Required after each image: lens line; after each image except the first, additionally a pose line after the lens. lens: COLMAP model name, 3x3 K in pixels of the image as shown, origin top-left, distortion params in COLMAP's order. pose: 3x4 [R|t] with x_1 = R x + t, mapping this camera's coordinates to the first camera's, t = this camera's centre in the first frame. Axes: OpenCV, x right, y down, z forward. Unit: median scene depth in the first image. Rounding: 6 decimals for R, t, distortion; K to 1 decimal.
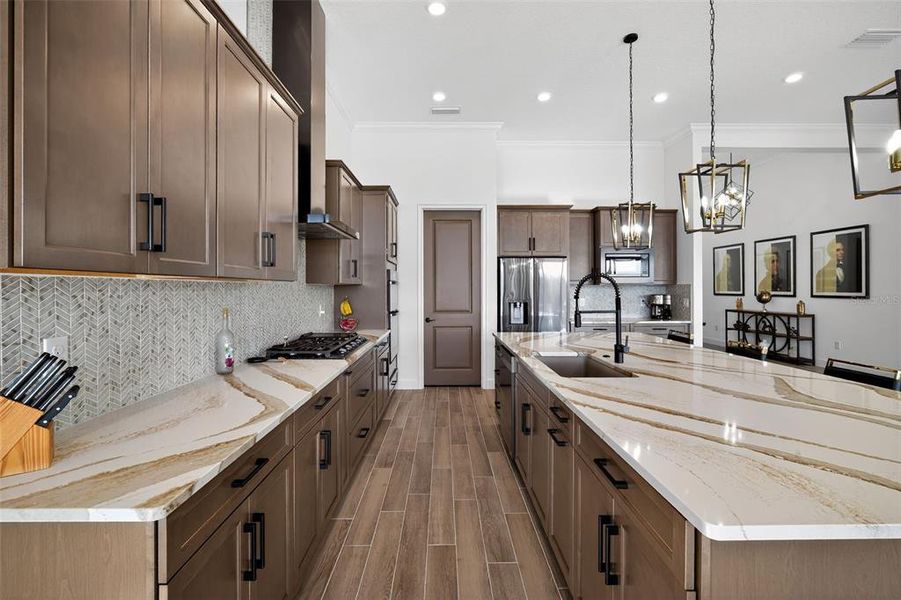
lens RADIAL K [[398.0, 0, 457.5], [0, 398.0, 285.9], [0, 0, 1]] dist [-0.009688, 0.004005]
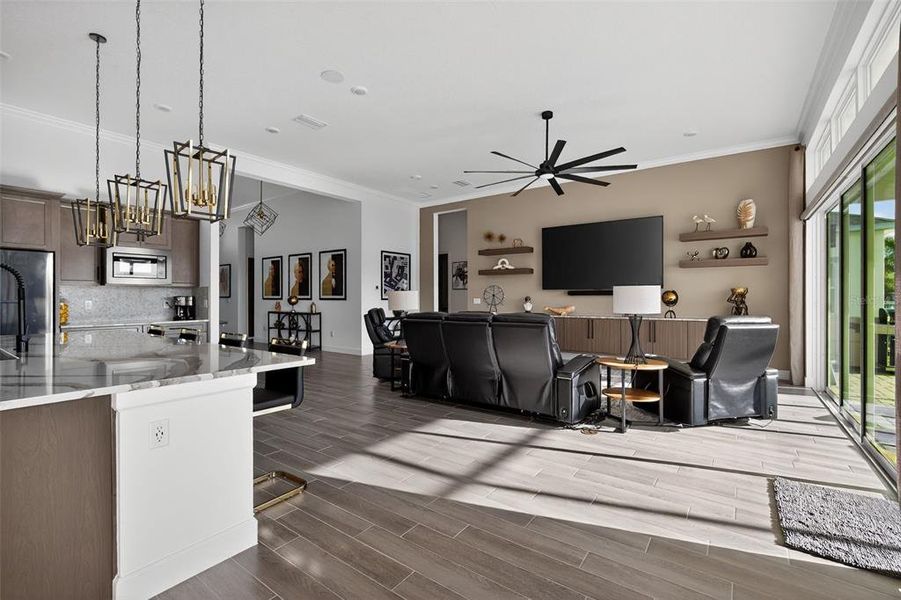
lens RADIAL K [[398.0, 0, 443.3], [0, 398.0, 296.2], [0, 0, 1]] dist [-0.009688, 0.004005]
pose [[0.617999, 0.004774, 0.786165, 0.087197], [-0.007518, 0.999972, -0.000163, 0.013060], [-0.786143, -0.005809, 0.618017, -0.156216]]
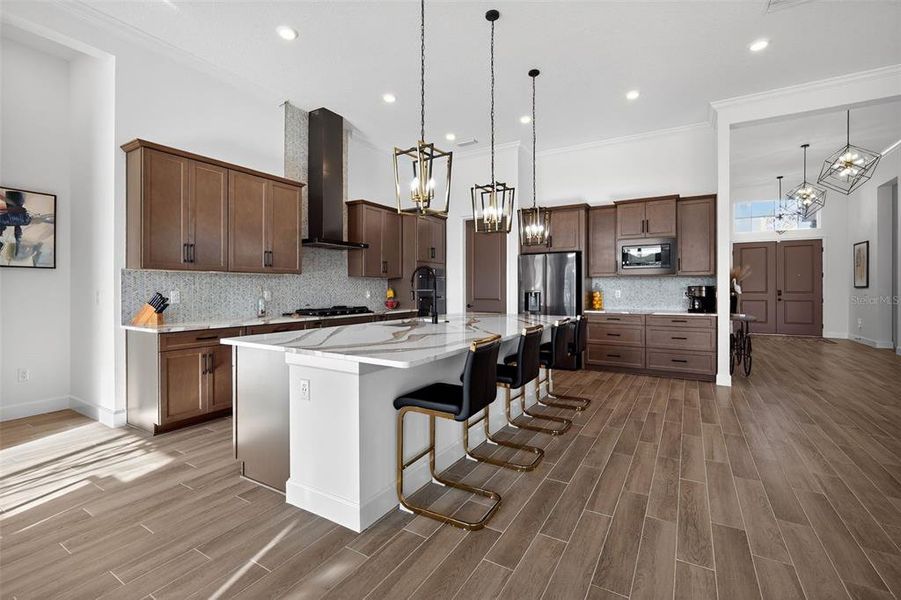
lens RADIAL K [[398.0, 0, 455.3], [0, 398.0, 291.4], [0, 0, 1]] dist [-0.009688, 0.004005]
pose [[0.854130, 0.004724, -0.520038, 0.406277], [0.002793, 0.999903, 0.013669, 0.015635], [0.520052, -0.013128, 0.854033, -0.084349]]
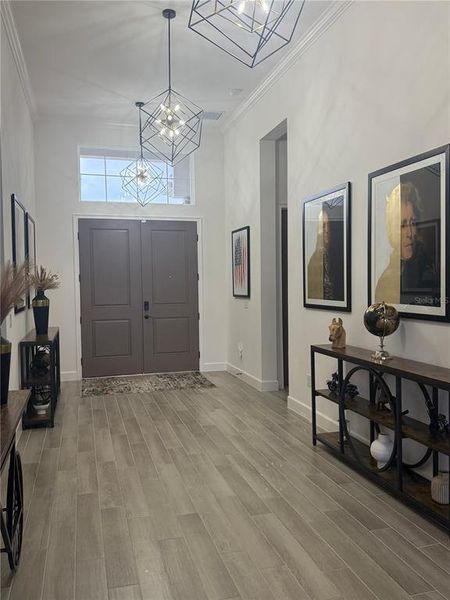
lens RADIAL K [[510.5, 0, 222.0], [0, 510.5, 302.0], [0, 0, 1]] dist [-0.056467, -0.004792]
pose [[0.968159, -0.016596, 0.249785, 0.543403], [0.006985, 0.999202, 0.039317, -0.007923], [-0.250238, -0.036320, 0.967503, 0.616633]]
